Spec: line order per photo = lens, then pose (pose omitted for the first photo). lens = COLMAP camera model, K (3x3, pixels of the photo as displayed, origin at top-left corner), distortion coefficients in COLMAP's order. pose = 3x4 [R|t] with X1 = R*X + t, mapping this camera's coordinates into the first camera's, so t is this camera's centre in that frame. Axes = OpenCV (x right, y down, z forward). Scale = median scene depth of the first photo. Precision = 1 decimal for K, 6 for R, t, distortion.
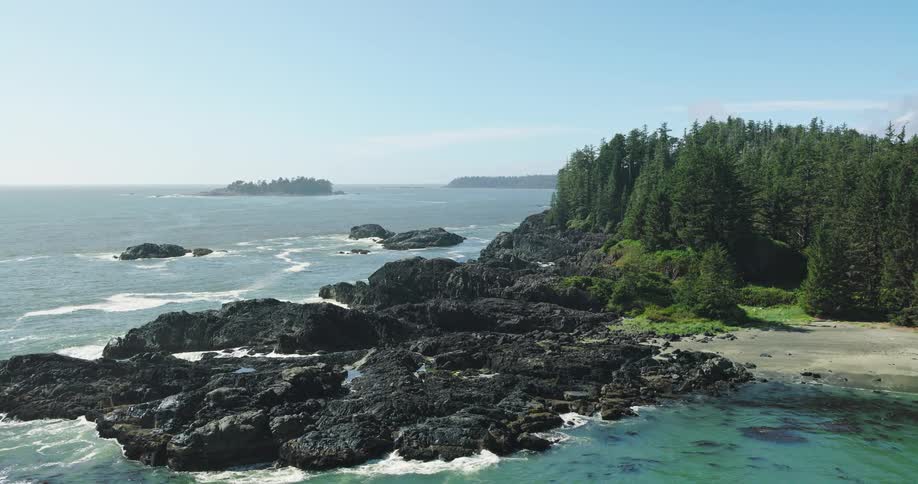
lens RADIAL K [[933.2, 0, 464.3], [0, 933.2, 240.4], [0, 0, 1]] dist [-0.002615, 0.000000]
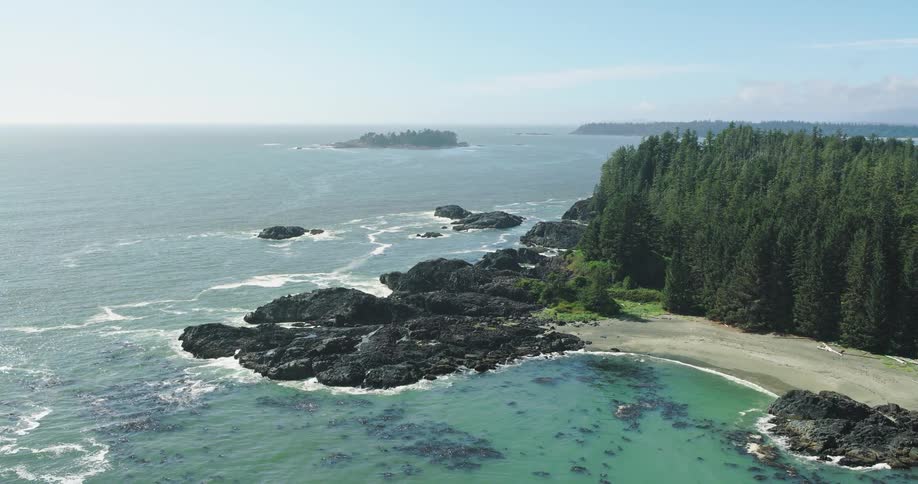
lens RADIAL K [[933.2, 0, 455.4], [0, 933.2, 242.6], [0, 0, 1]] dist [-0.002615, 0.000000]
pose [[0.987942, 0.023885, -0.152969, 0.246604], [-0.013495, 0.997553, 0.068600, -0.134331], [0.154234, -0.065709, 0.985847, -0.600327]]
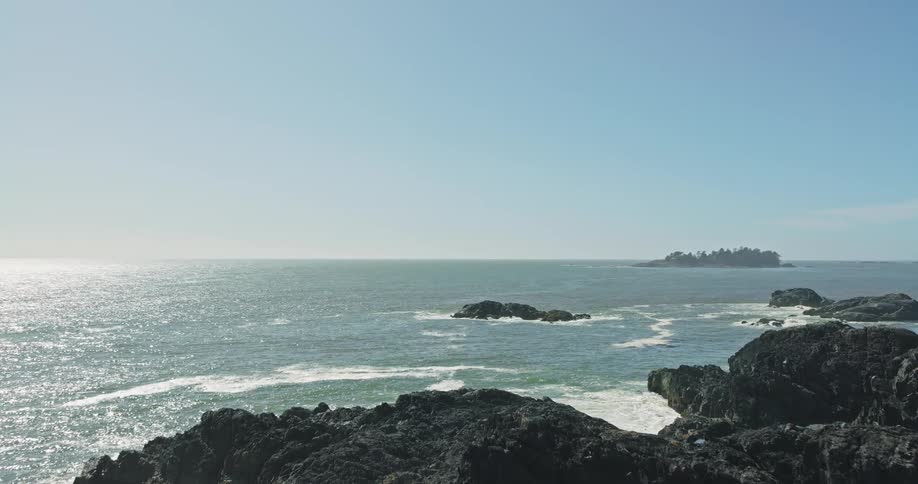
lens RADIAL K [[933.2, 0, 458.8], [0, 933.2, 244.2], [0, 0, 1]] dist [-0.002615, 0.000000]
pose [[0.887508, -0.001161, -0.460790, 0.001196], [-0.034423, 0.997036, -0.068813, 0.020317], [0.459504, 0.076934, 0.884837, 0.552722]]
